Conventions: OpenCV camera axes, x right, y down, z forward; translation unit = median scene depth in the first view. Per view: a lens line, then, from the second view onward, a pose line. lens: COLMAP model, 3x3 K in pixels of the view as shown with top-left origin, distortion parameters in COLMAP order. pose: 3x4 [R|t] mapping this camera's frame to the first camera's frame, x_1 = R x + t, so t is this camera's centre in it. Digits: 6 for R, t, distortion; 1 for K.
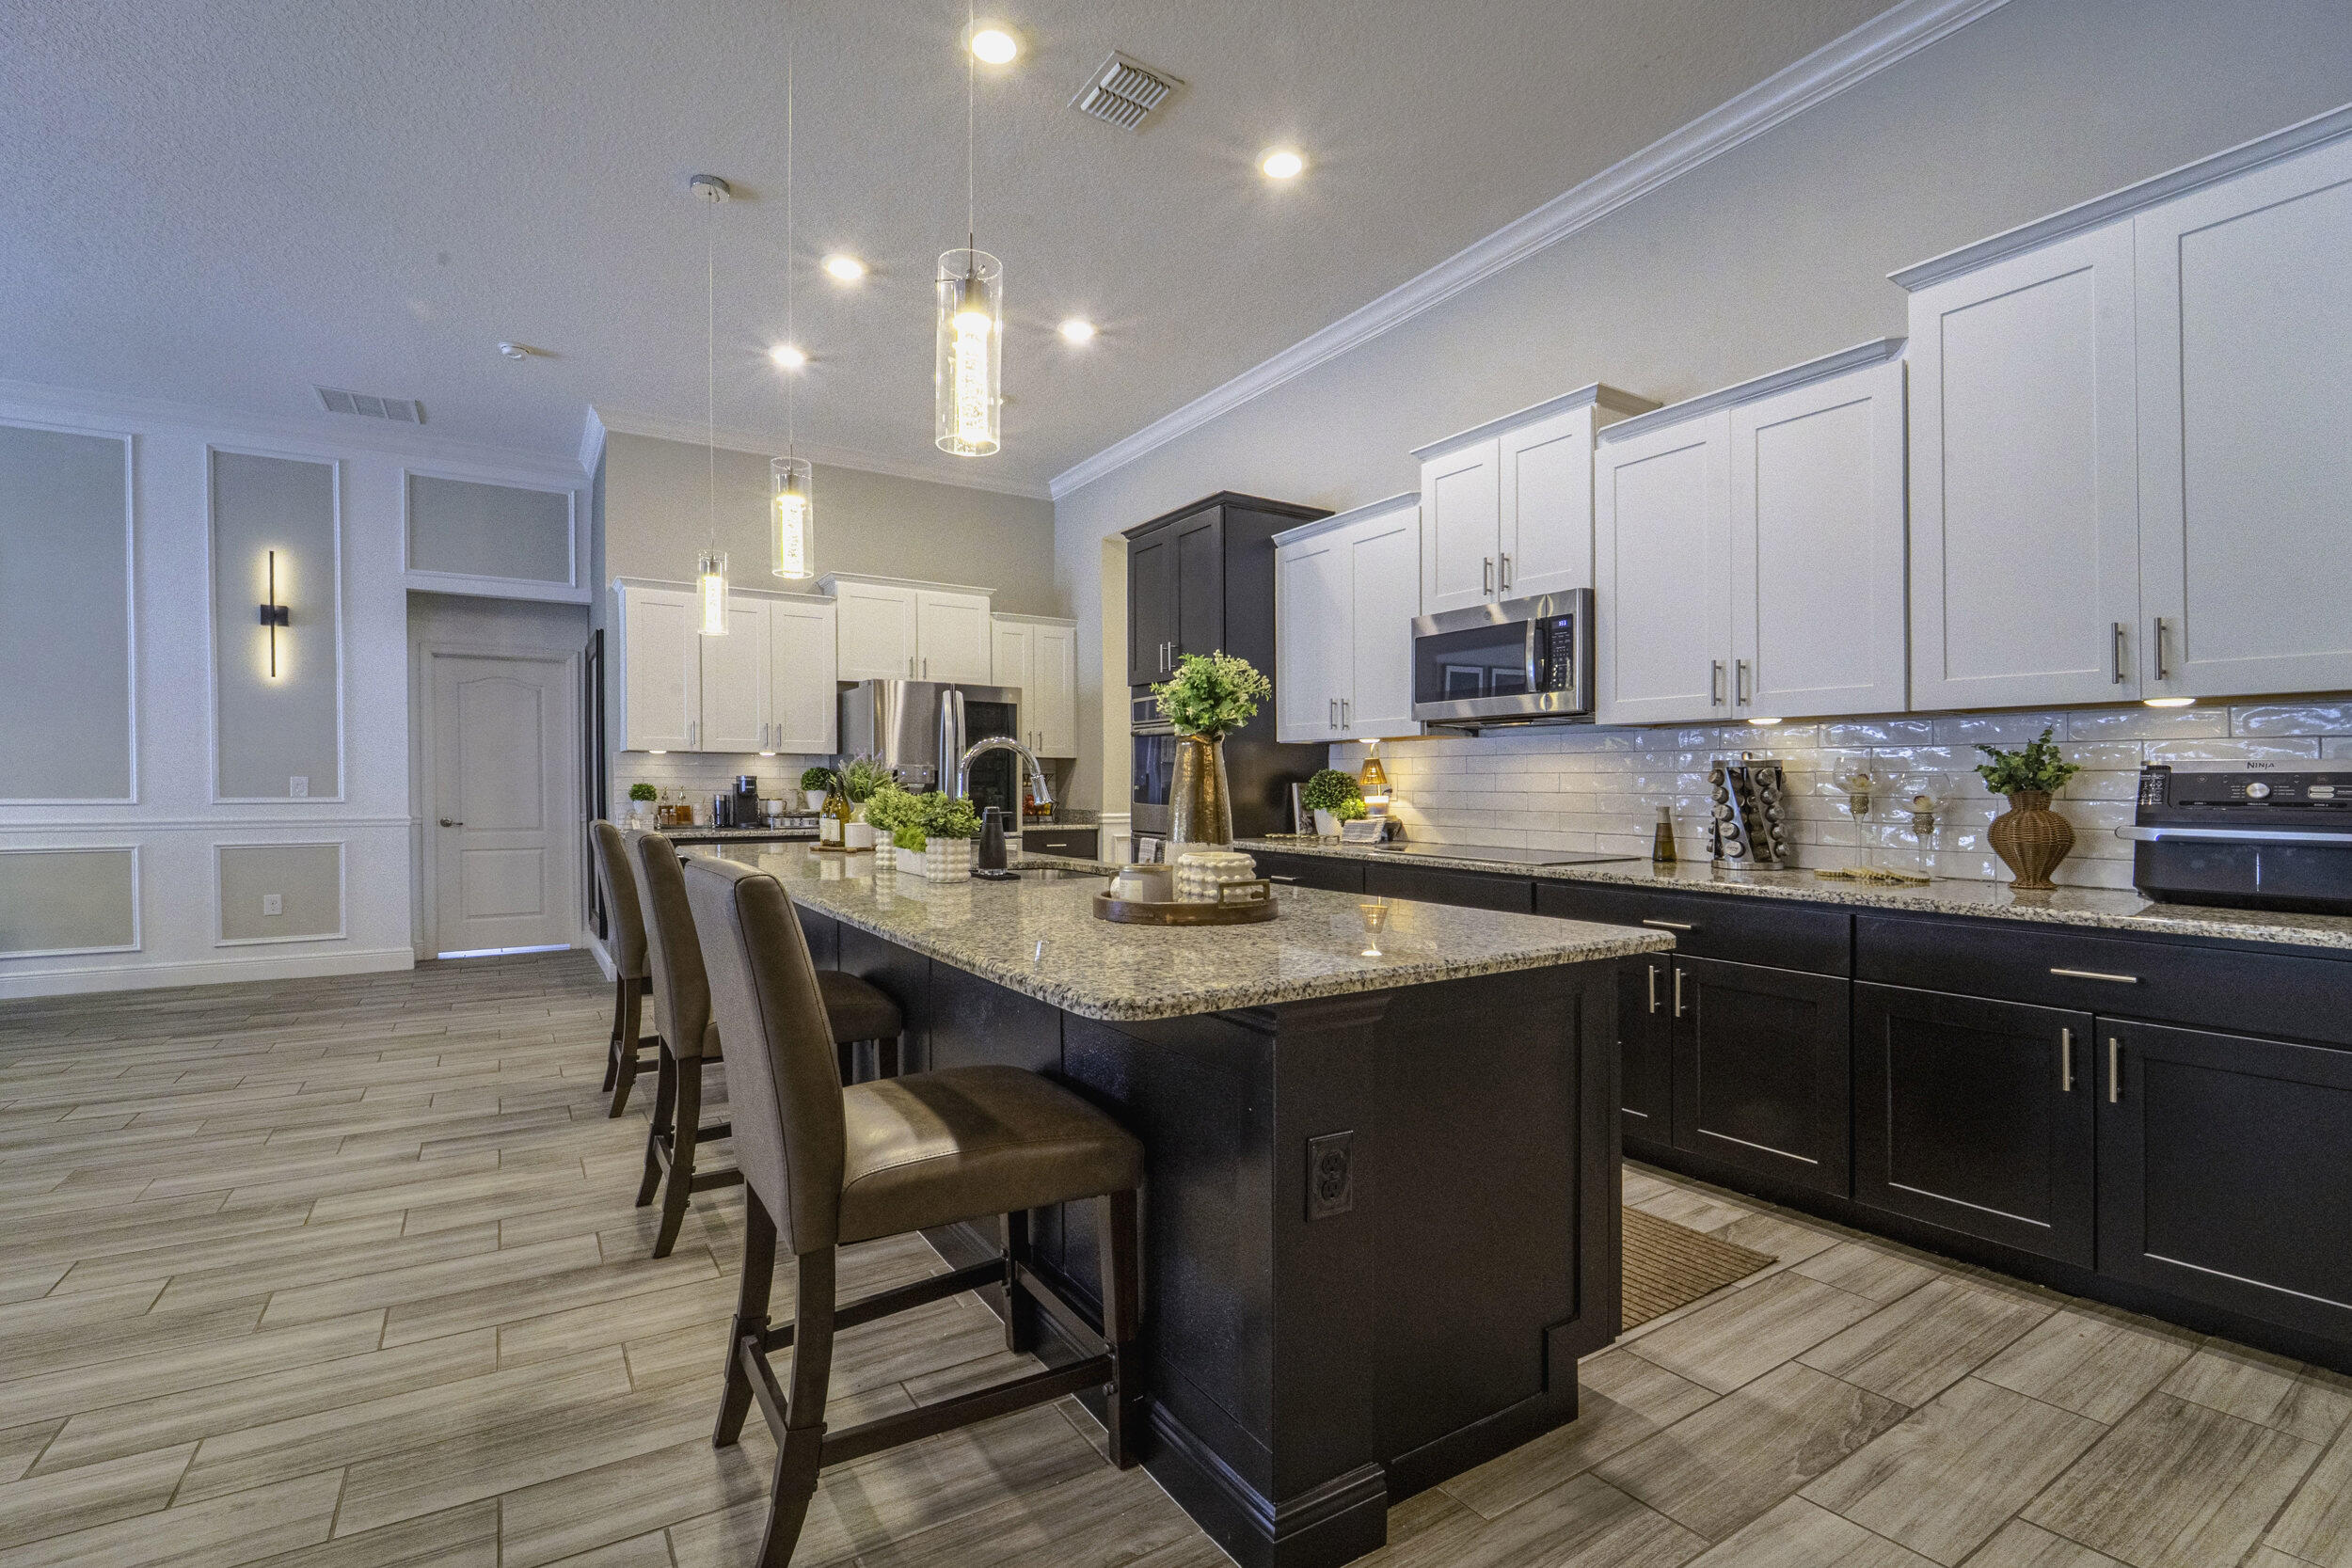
lens RADIAL K [[1003.8, 0, 1126.2], [0, 1003.8, 836.6], [0, 0, 1]] dist [-0.010721, -0.015311]
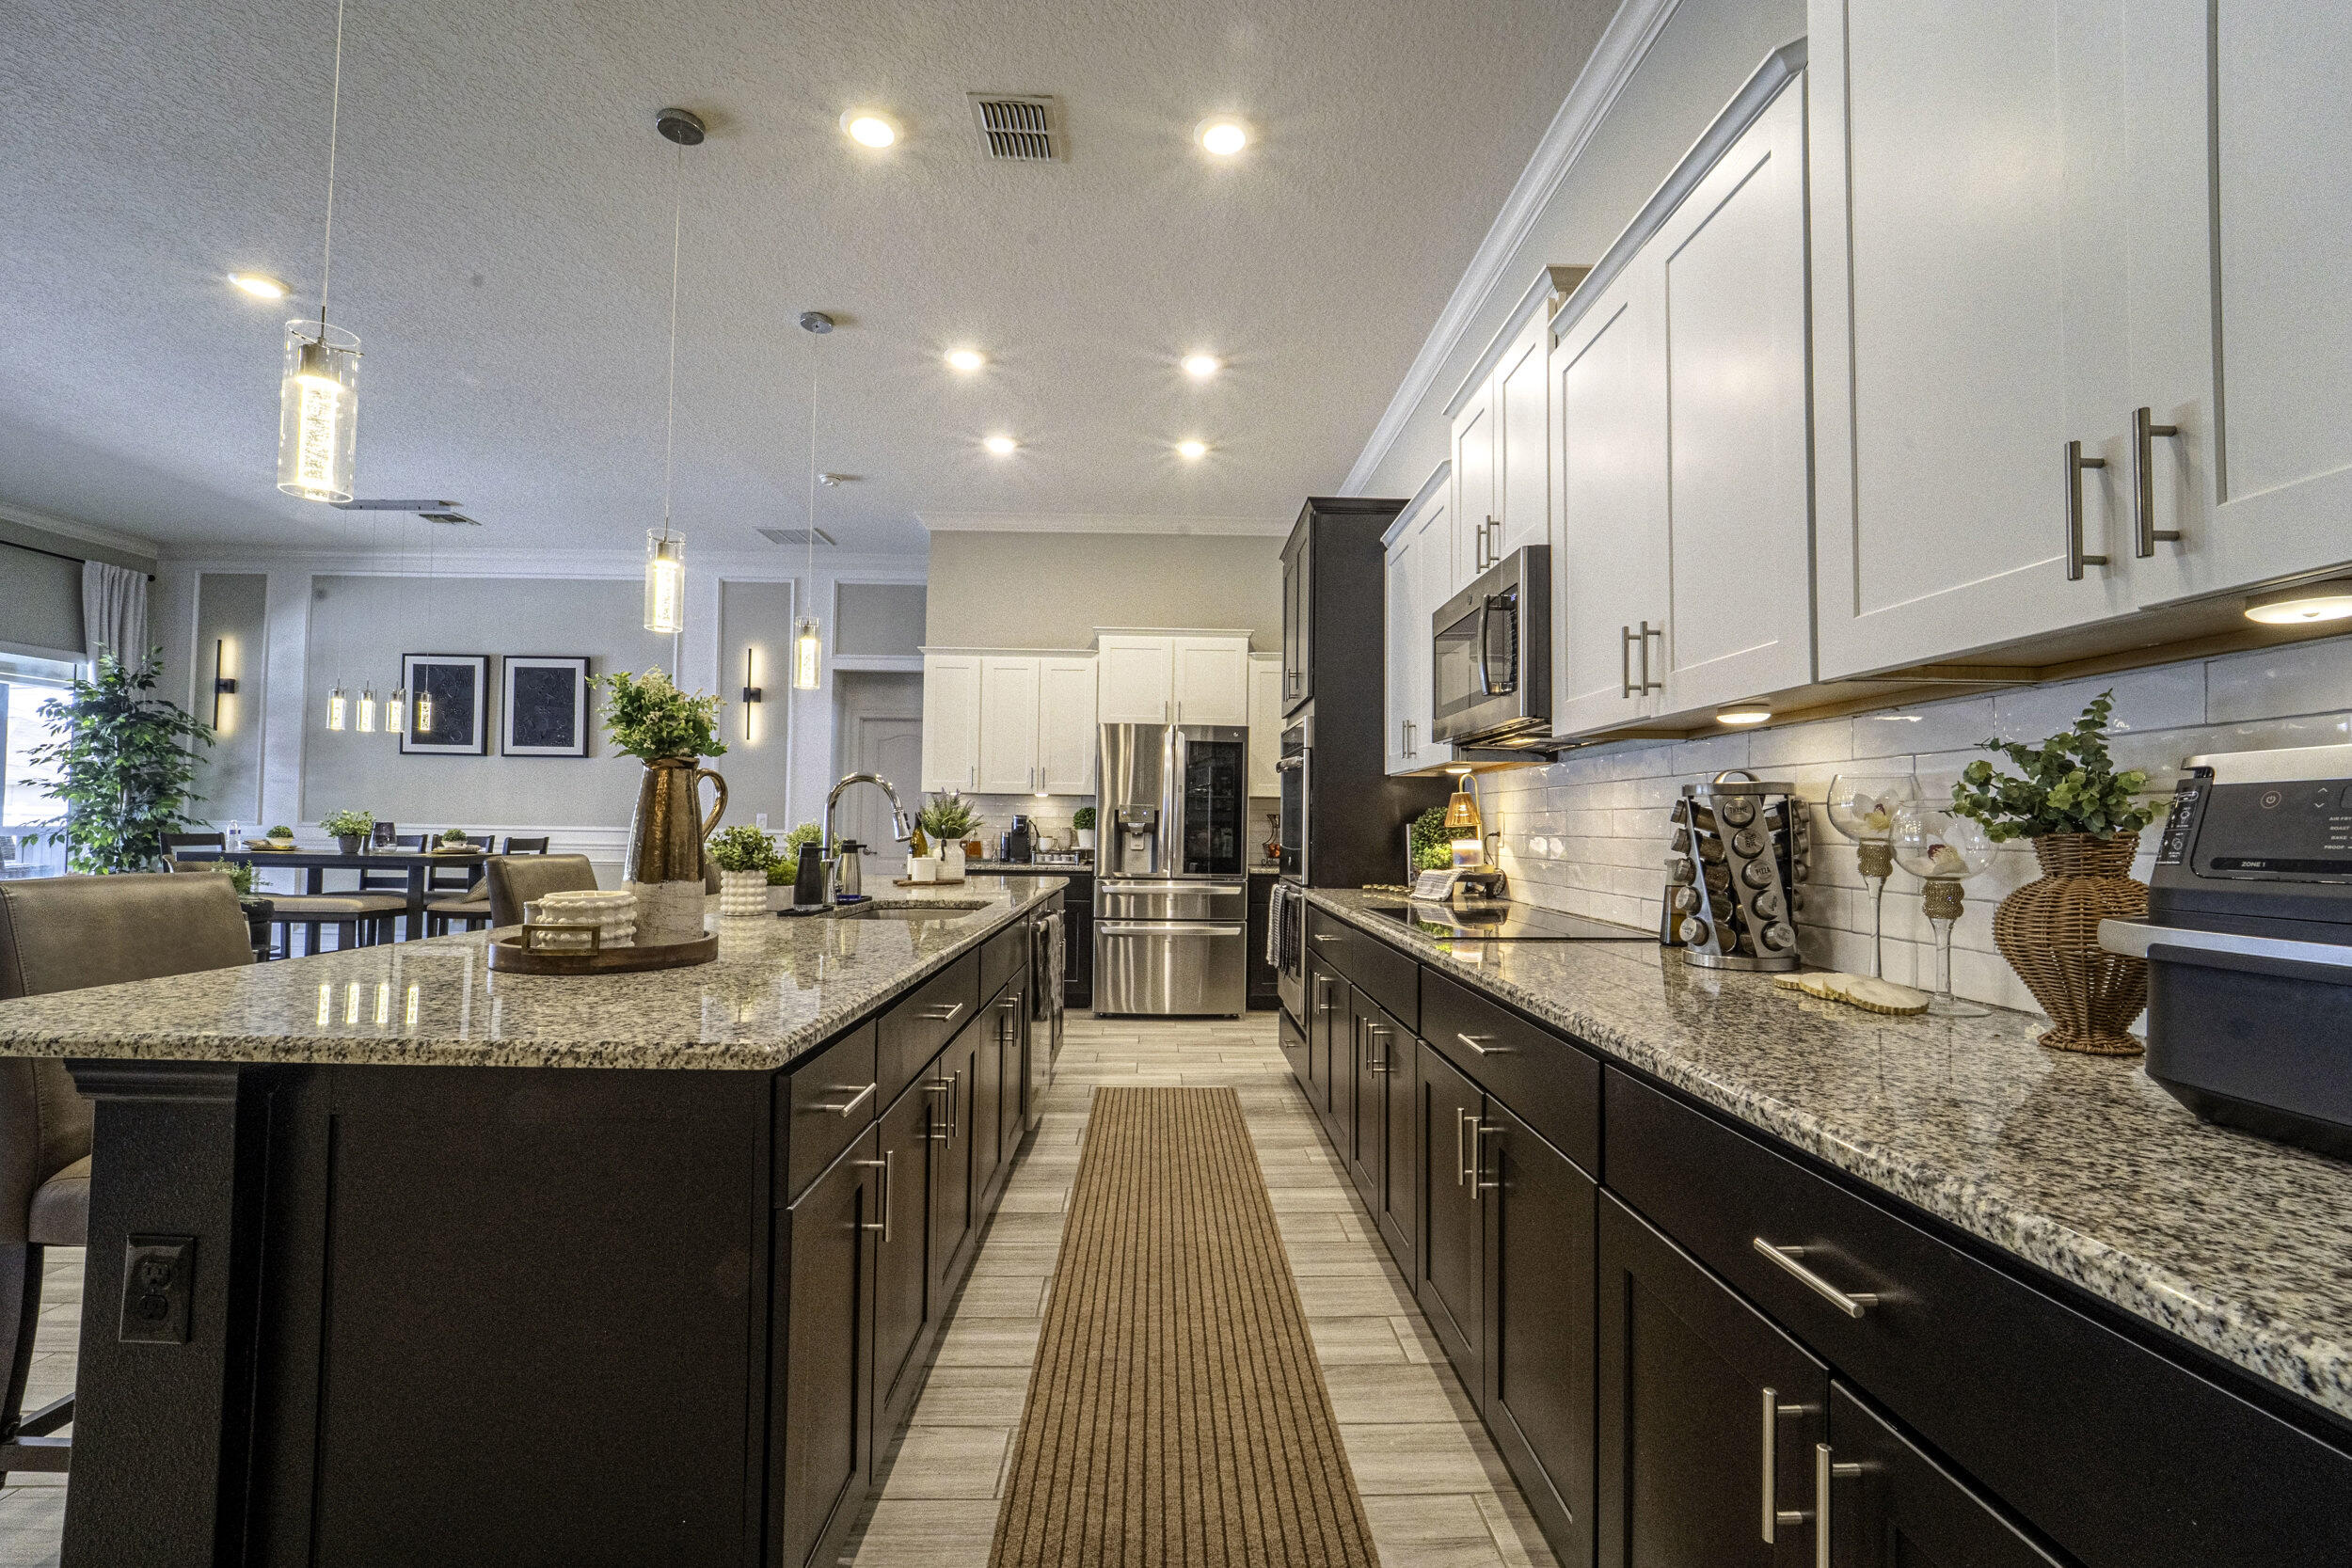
lens RADIAL K [[959.0, 0, 1194.1], [0, 959.0, 784.2], [0, 0, 1]] dist [-0.014710, -0.001438]
pose [[0.871144, -0.013454, -0.490843, 0.631384], [-0.034635, 0.995451, -0.088755, -0.014176], [0.489804, 0.094319, 0.866715, 0.342611]]
